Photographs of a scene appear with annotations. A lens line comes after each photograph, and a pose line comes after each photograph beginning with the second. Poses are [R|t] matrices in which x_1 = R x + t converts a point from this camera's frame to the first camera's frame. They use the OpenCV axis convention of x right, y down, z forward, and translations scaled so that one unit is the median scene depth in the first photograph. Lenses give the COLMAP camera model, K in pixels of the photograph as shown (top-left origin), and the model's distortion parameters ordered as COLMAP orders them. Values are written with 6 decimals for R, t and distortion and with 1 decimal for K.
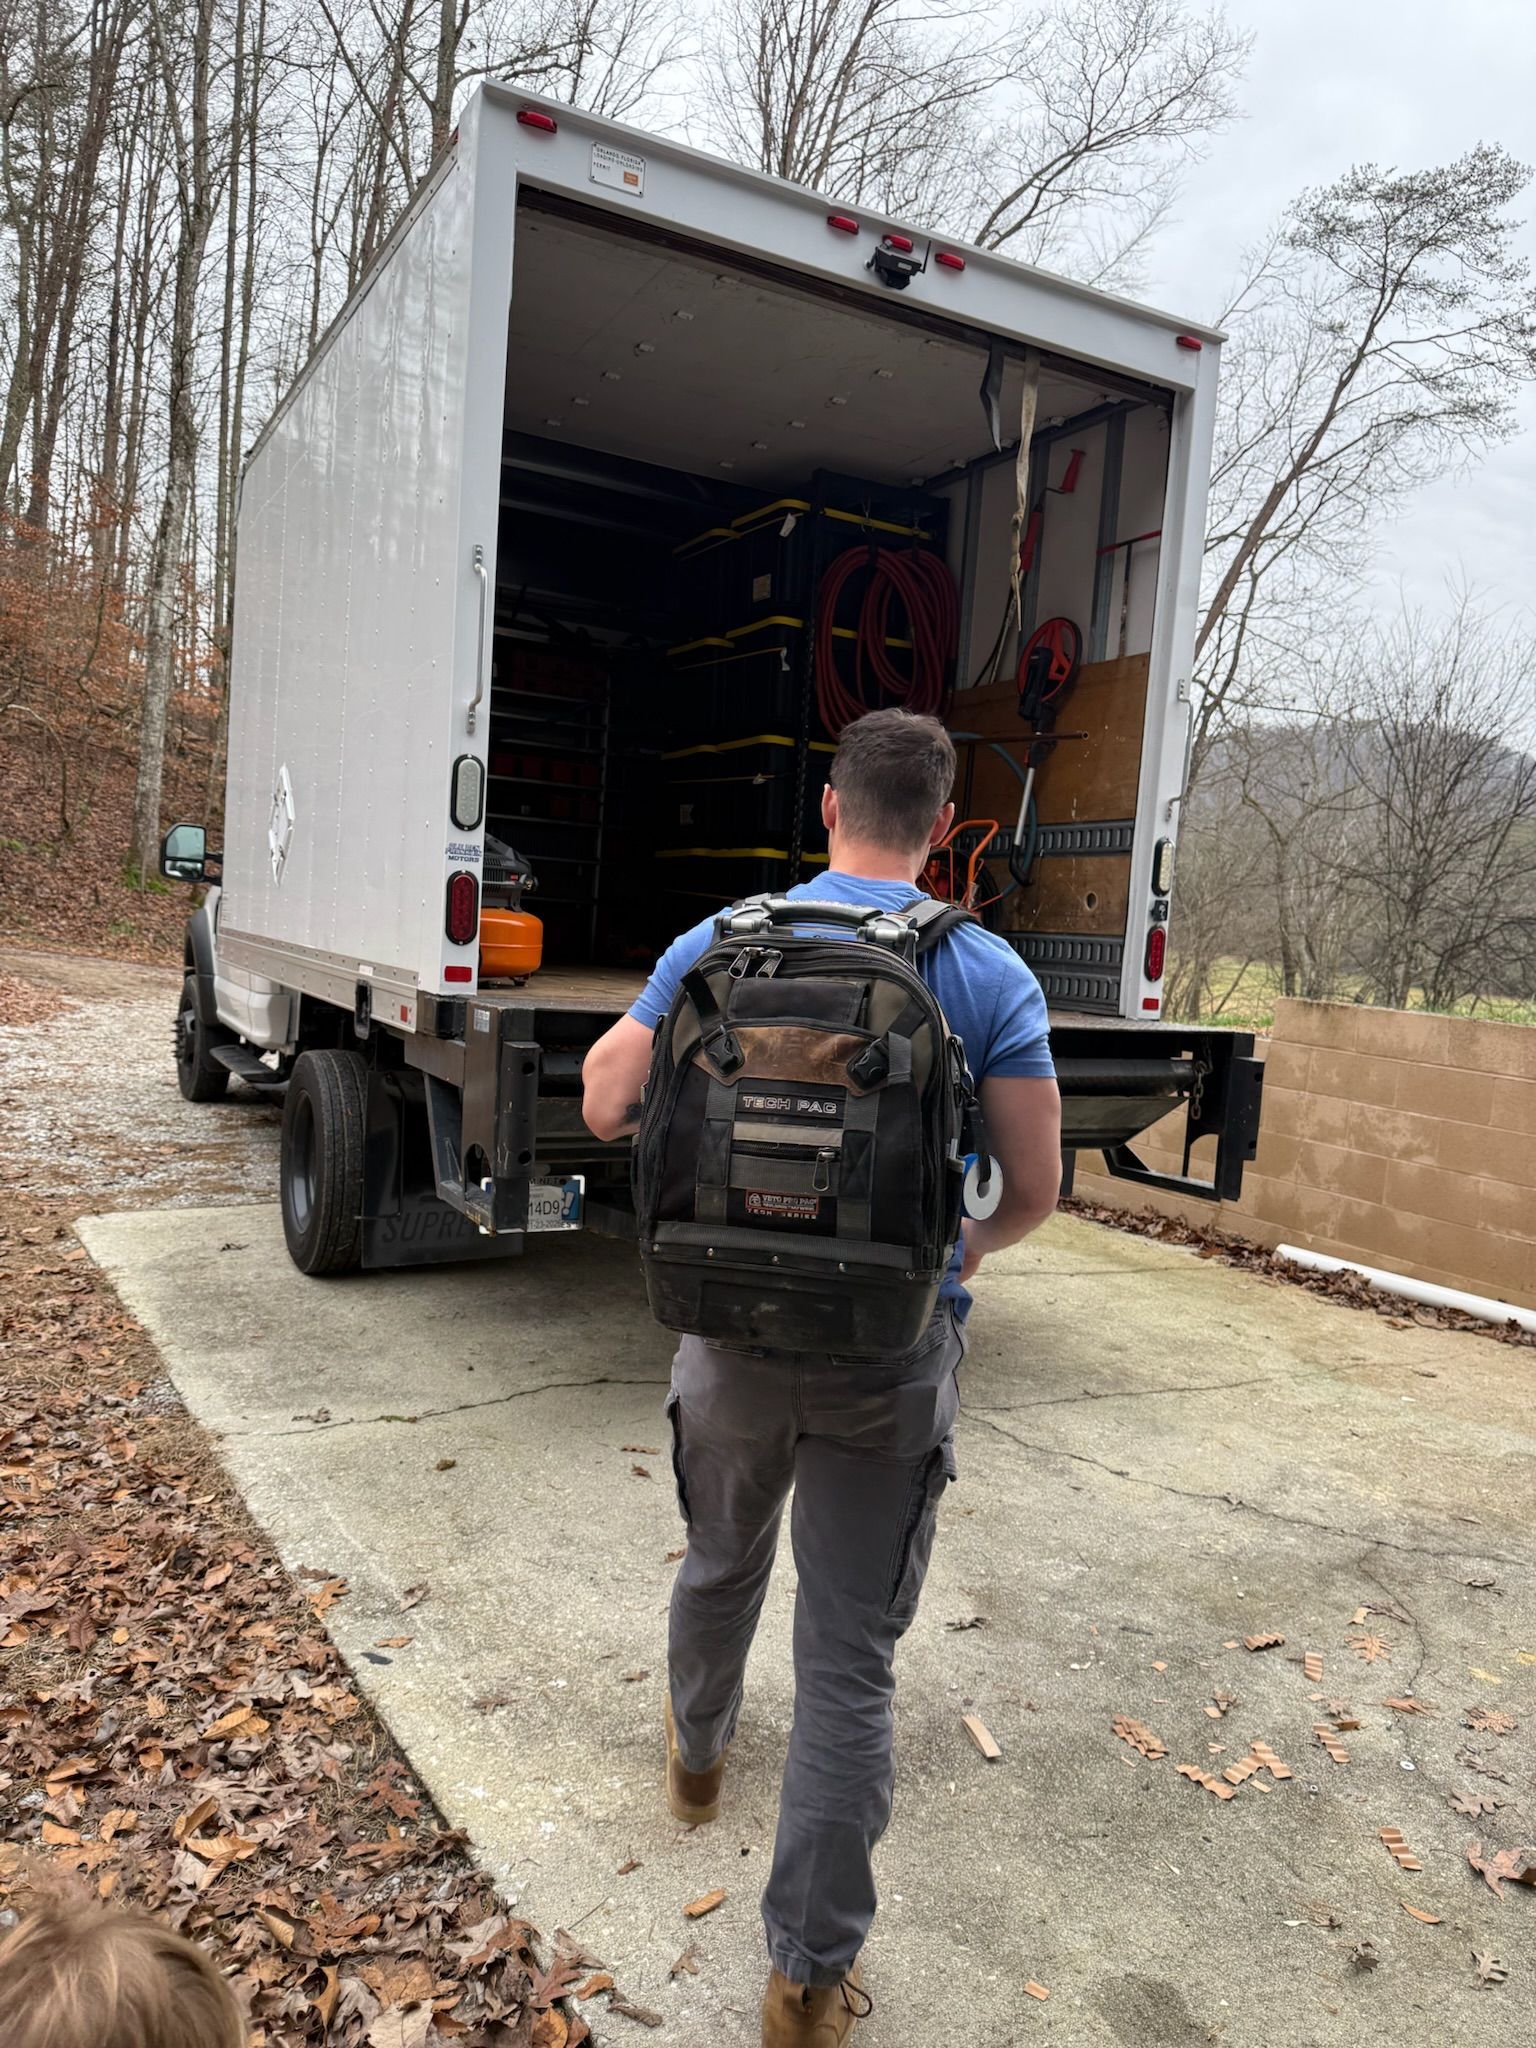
lens RADIAL K [[1450.9, 0, 766.7], [0, 1450.9, 990.6], [0, 0, 1]] dist [-0.007421, -0.008150]
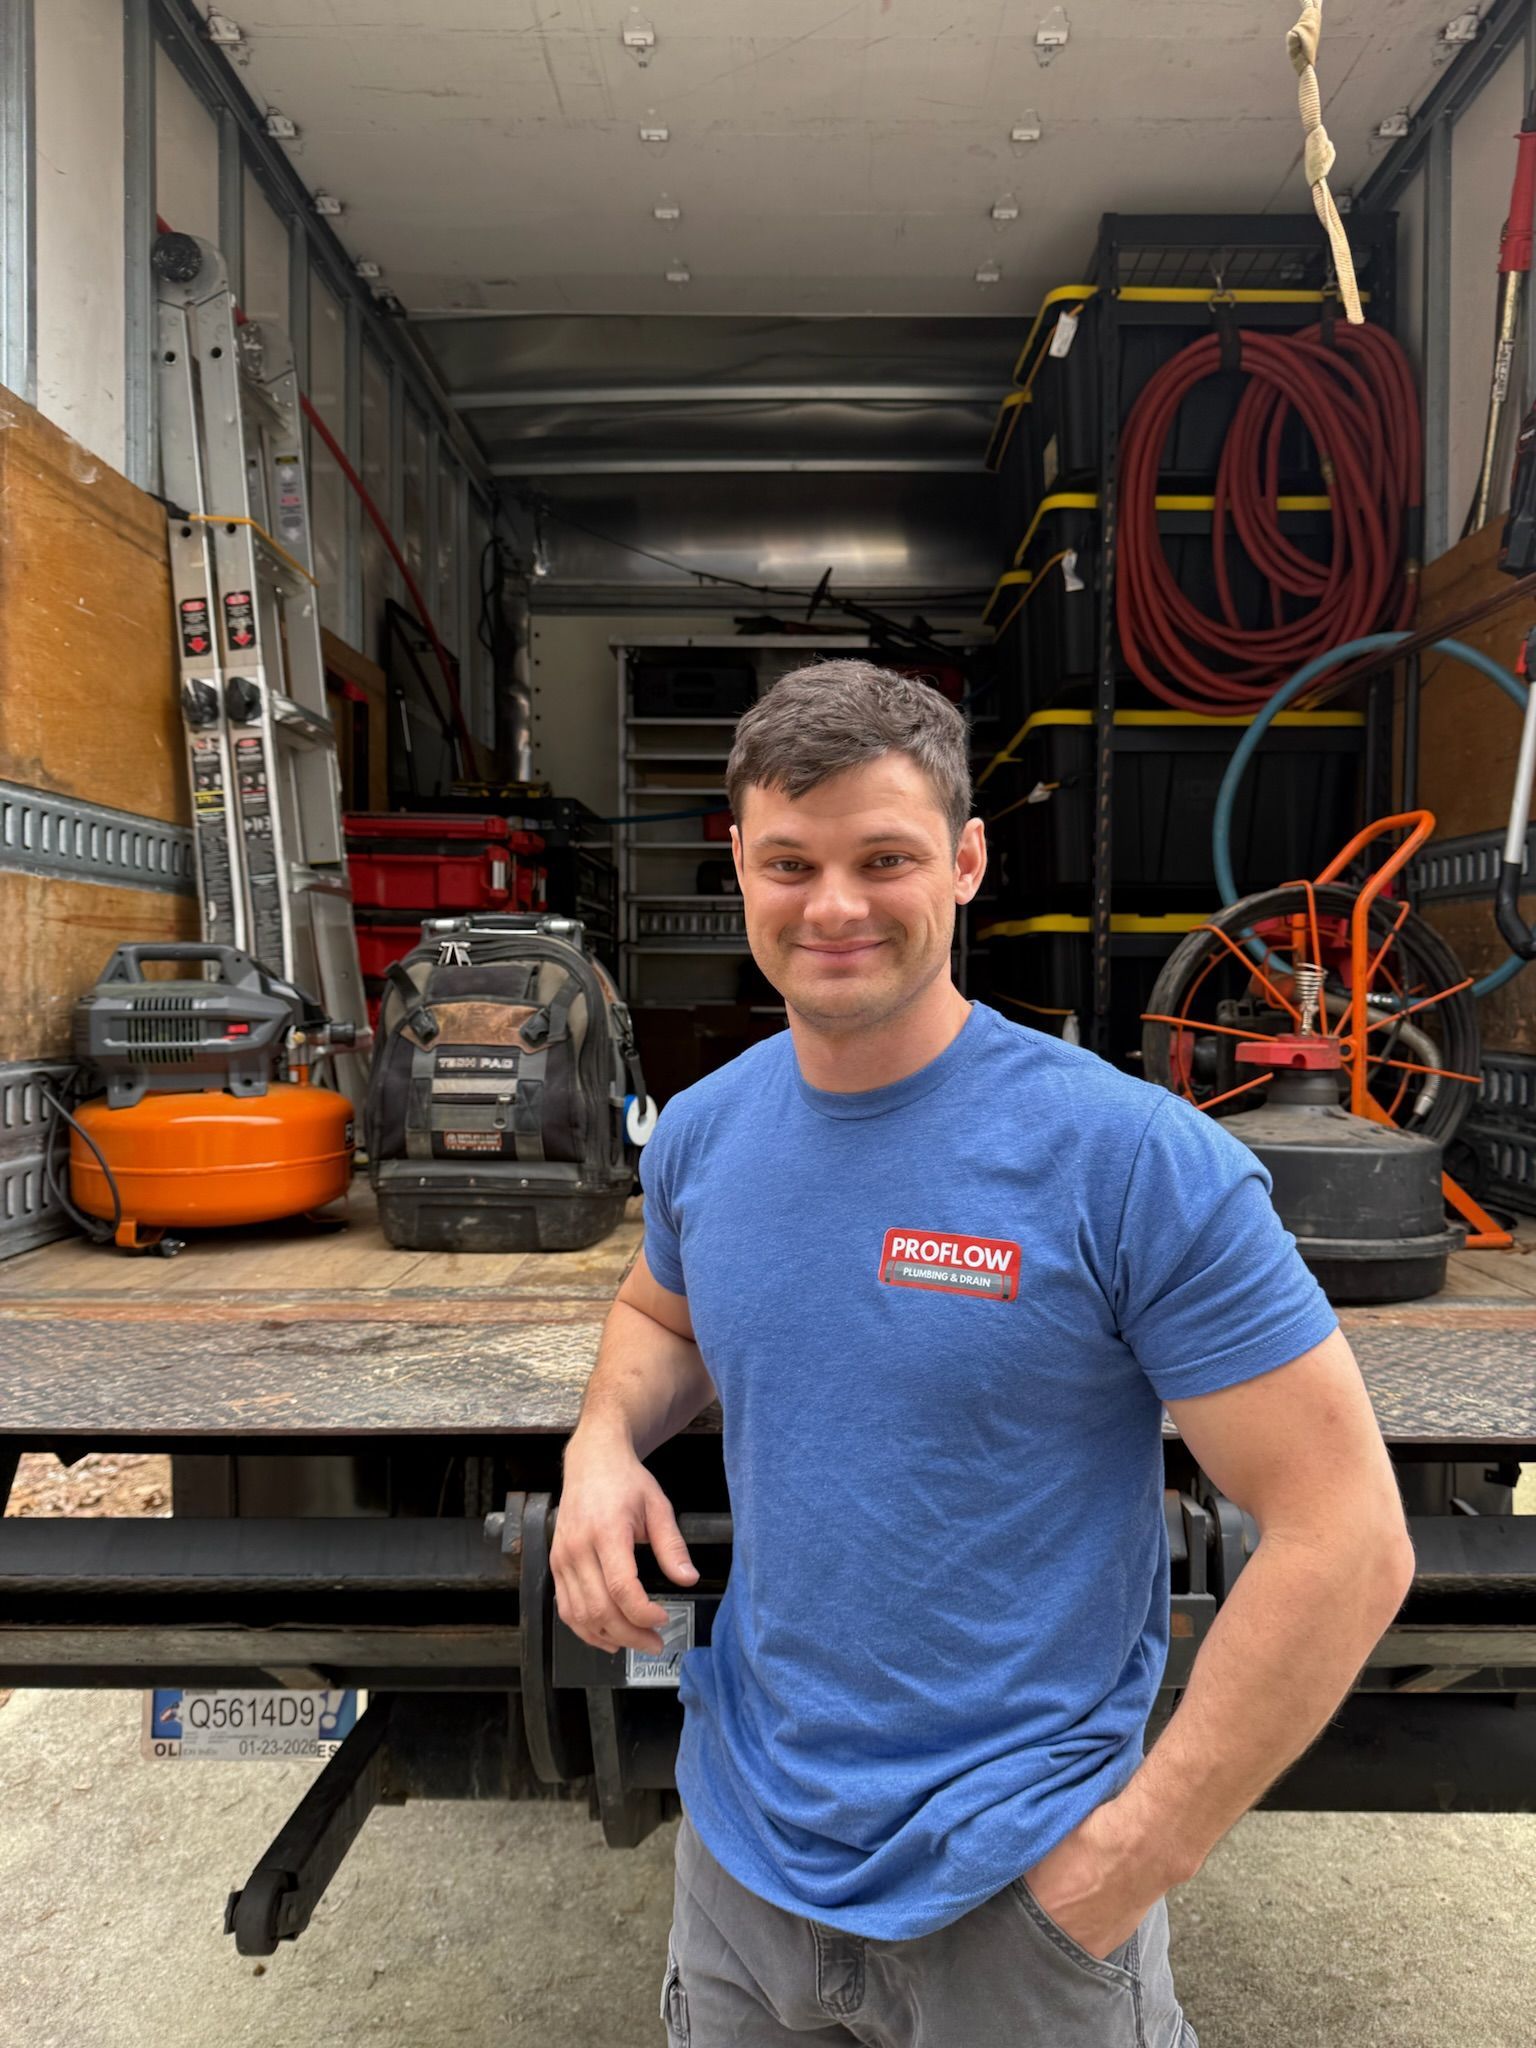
lens RADIAL K [[1450.9, 0, 766.7], [0, 1450.9, 990.6], [0, 0, 1]] dist [-0.007421, -0.008150]
pose [[0.868892, -0.061023, -0.491226, 0.174115], [0.036114, 0.997542, -0.060040, -0.040722], [0.493683, 0.034428, 0.868960, 0.471157]]
